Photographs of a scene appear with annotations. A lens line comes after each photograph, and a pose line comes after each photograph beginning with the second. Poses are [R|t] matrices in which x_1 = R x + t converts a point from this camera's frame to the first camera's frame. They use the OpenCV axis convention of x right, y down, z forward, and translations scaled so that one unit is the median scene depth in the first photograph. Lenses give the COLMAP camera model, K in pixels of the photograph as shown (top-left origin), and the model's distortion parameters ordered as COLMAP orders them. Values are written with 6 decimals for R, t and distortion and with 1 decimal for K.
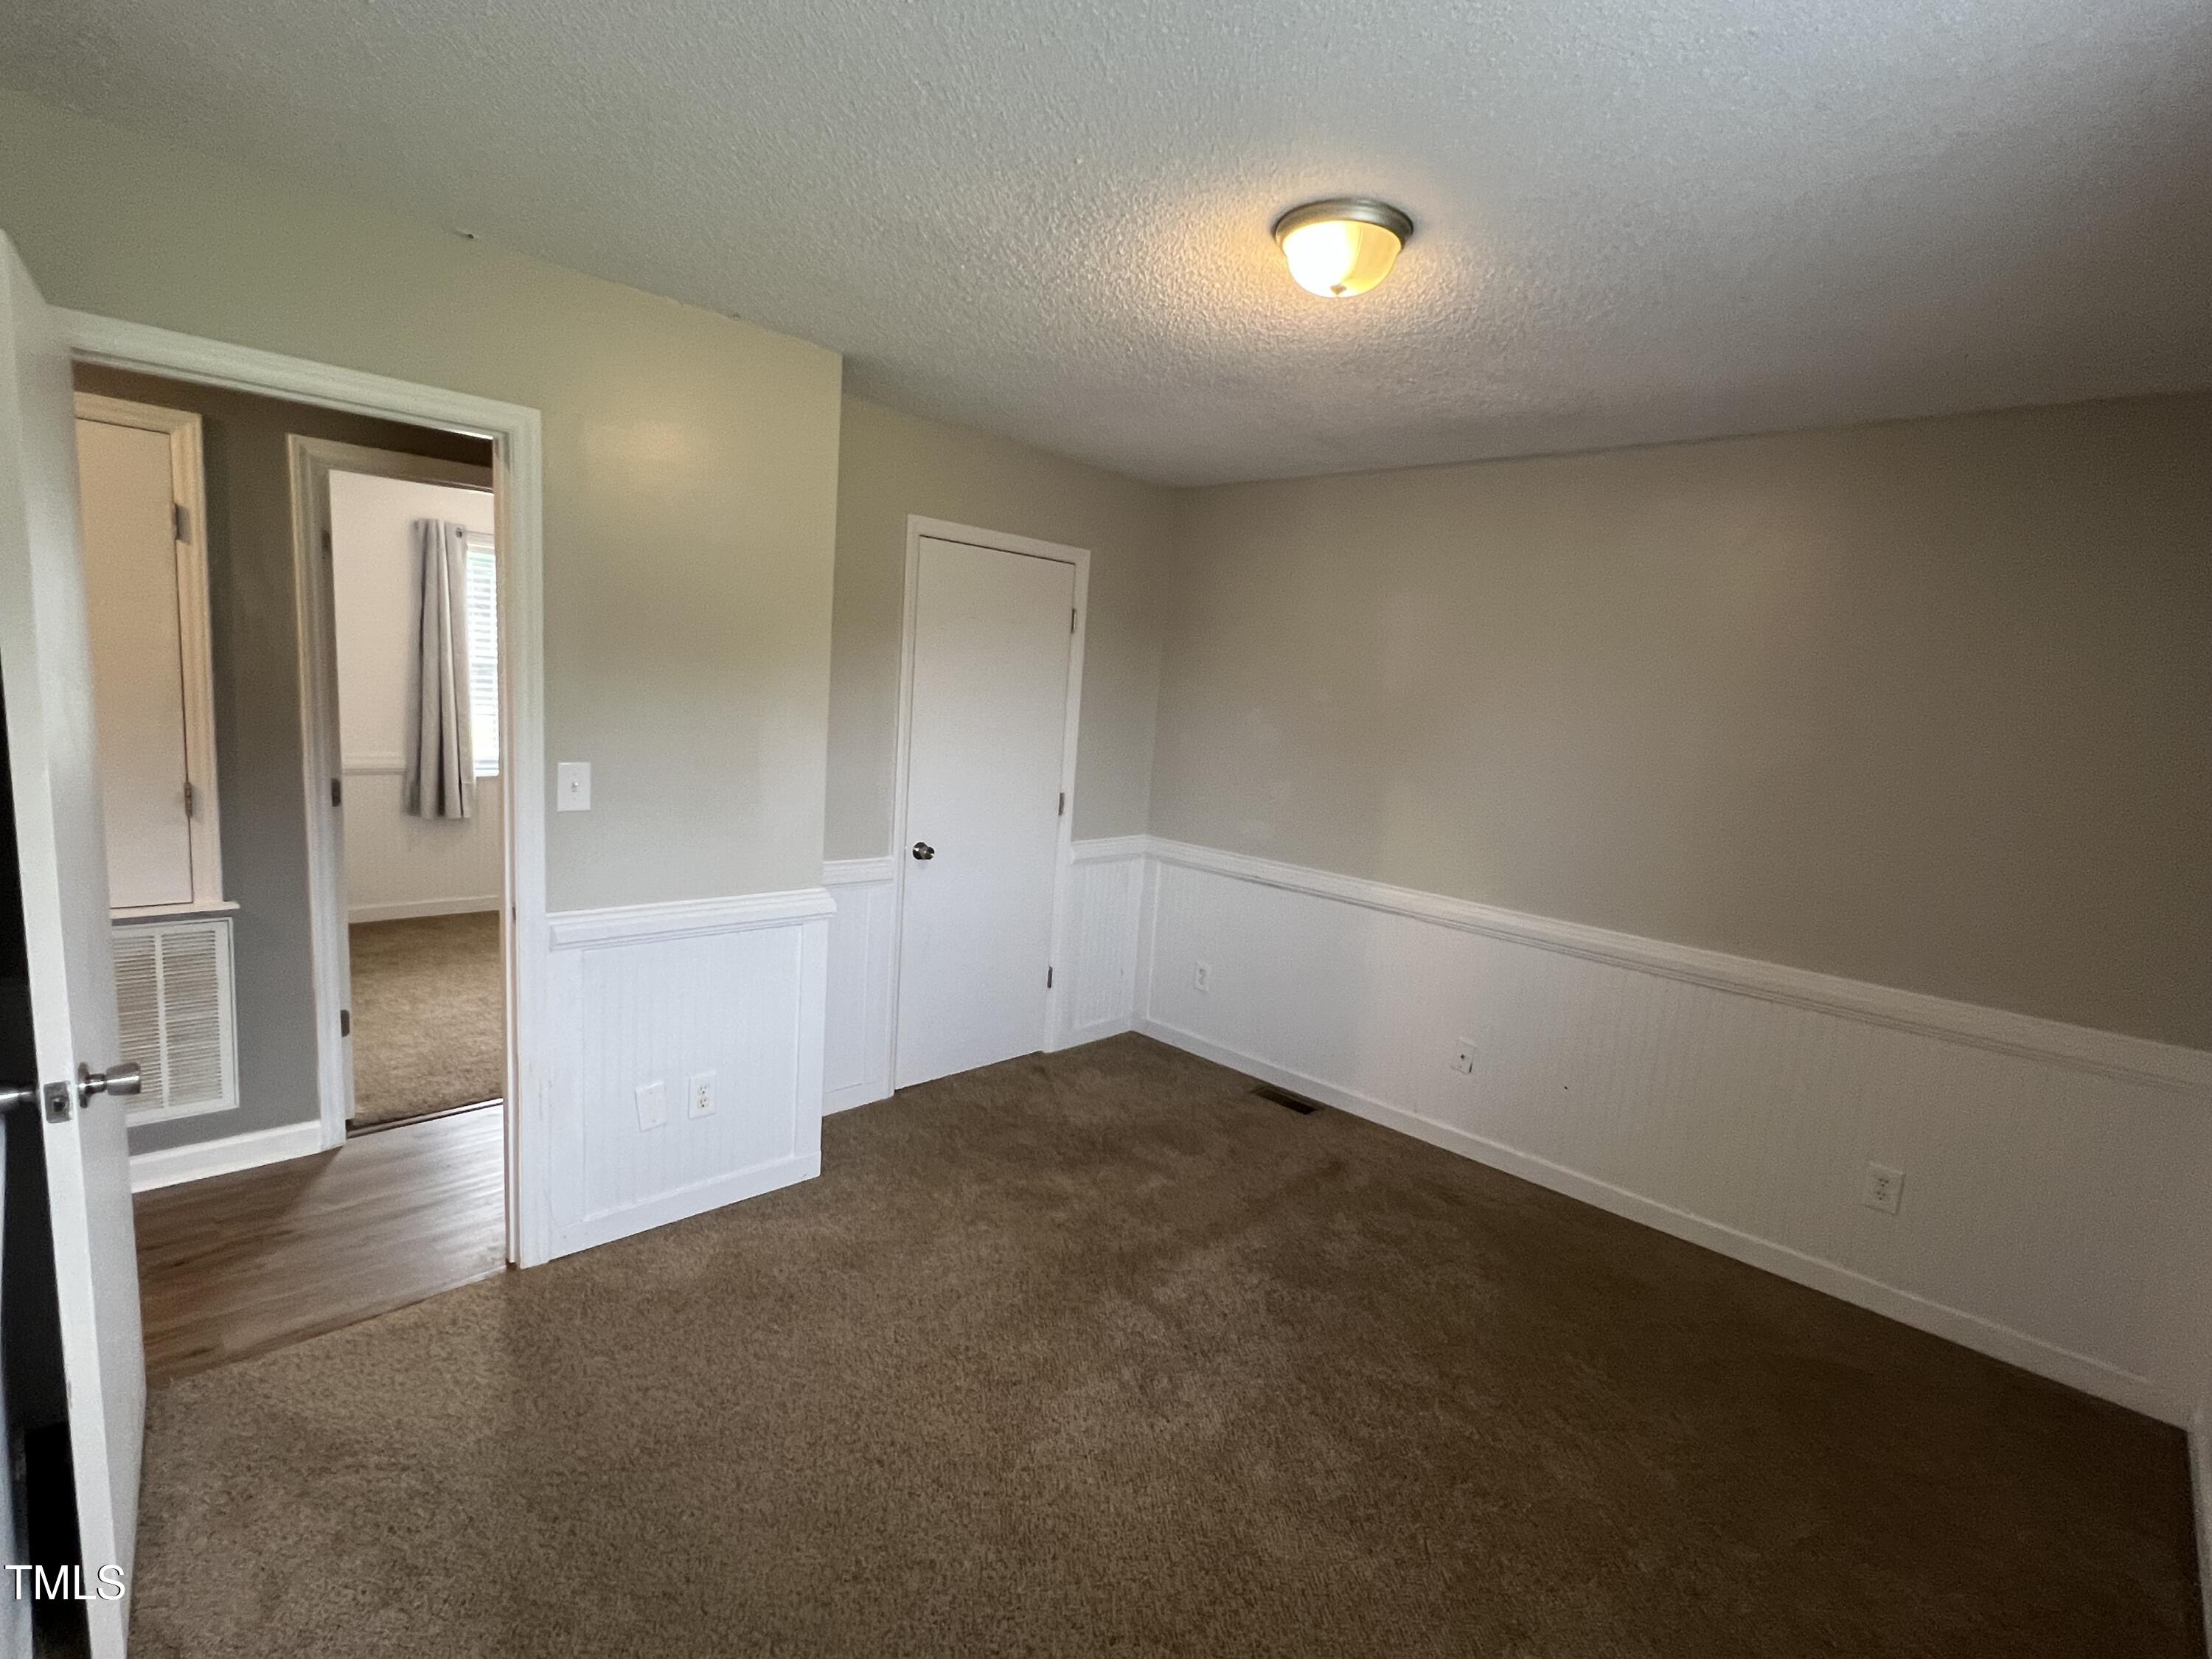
lens RADIAL K [[1035.6, 0, 1106.0], [0, 1035.6, 829.5], [0, 0, 1]] dist [-0.002510, -0.000041]
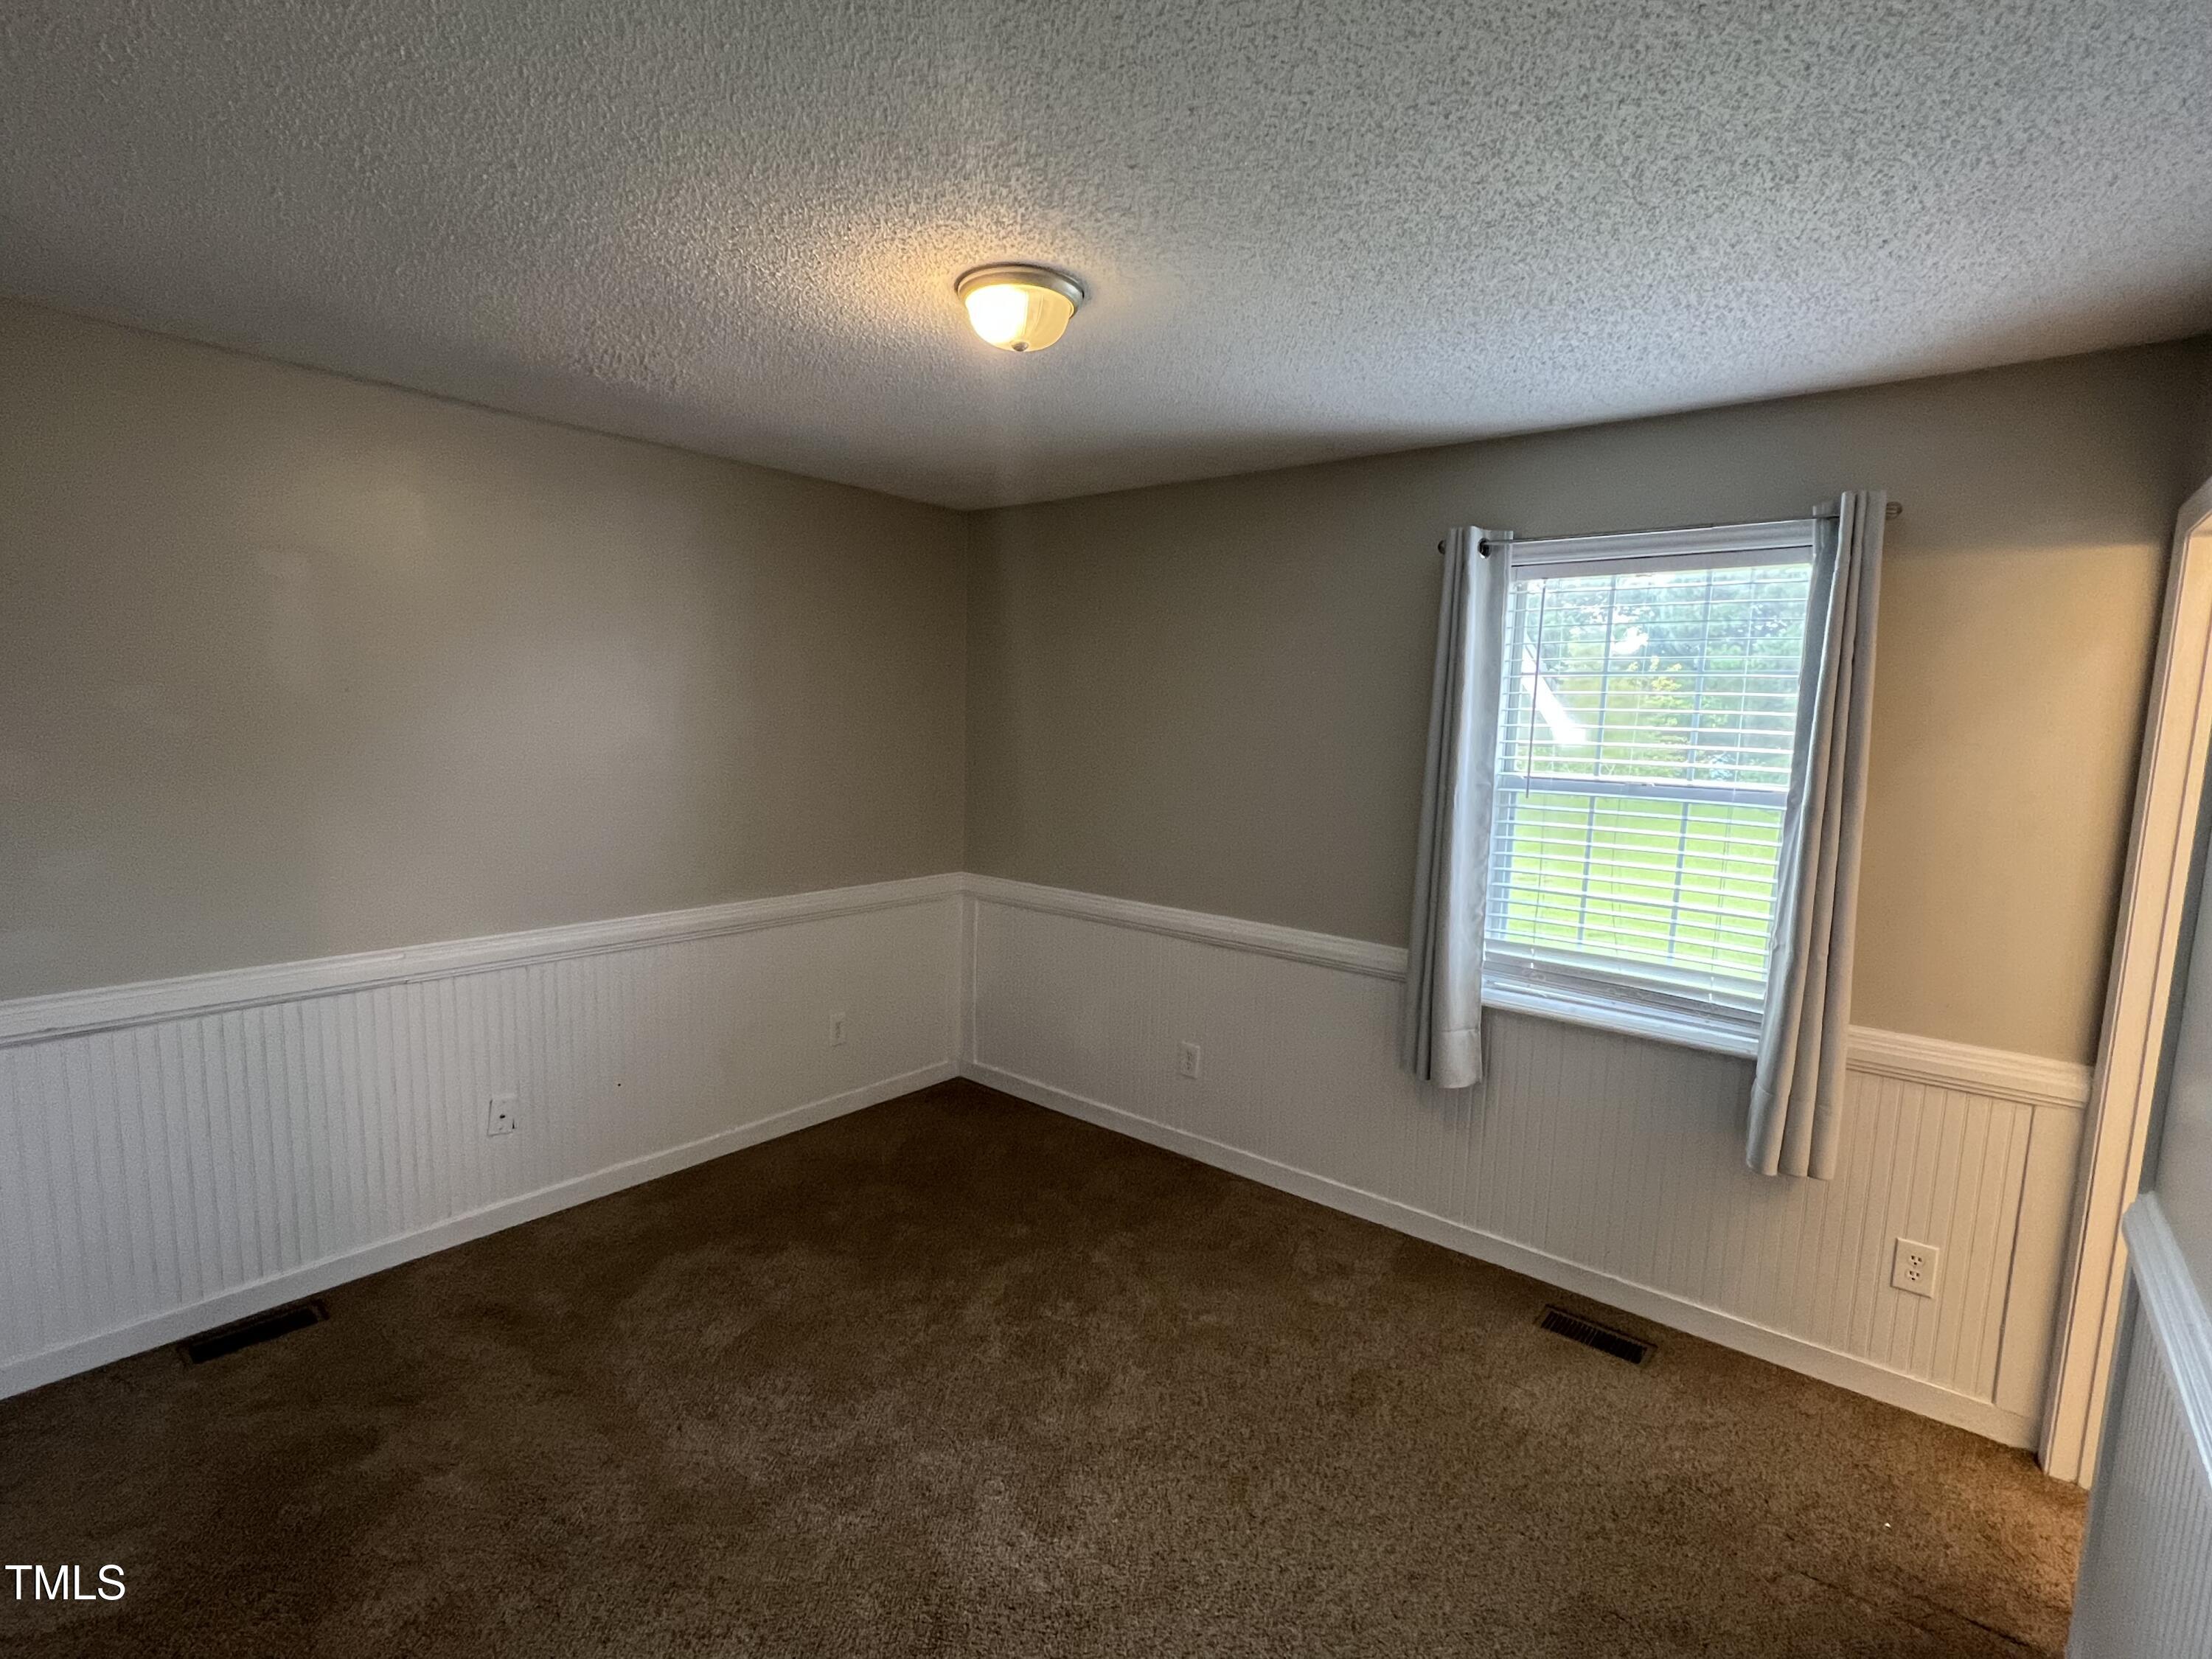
lens RADIAL K [[1035.6, 0, 1106.0], [0, 1035.6, 829.5], [0, 0, 1]] dist [-0.002510, -0.000041]
pose [[-0.048940, -0.188560, 0.980842, -0.522122], [0.116752, 0.974206, 0.193109, -0.128374], [-0.991954, 0.123966, -0.025663, 0.571056]]
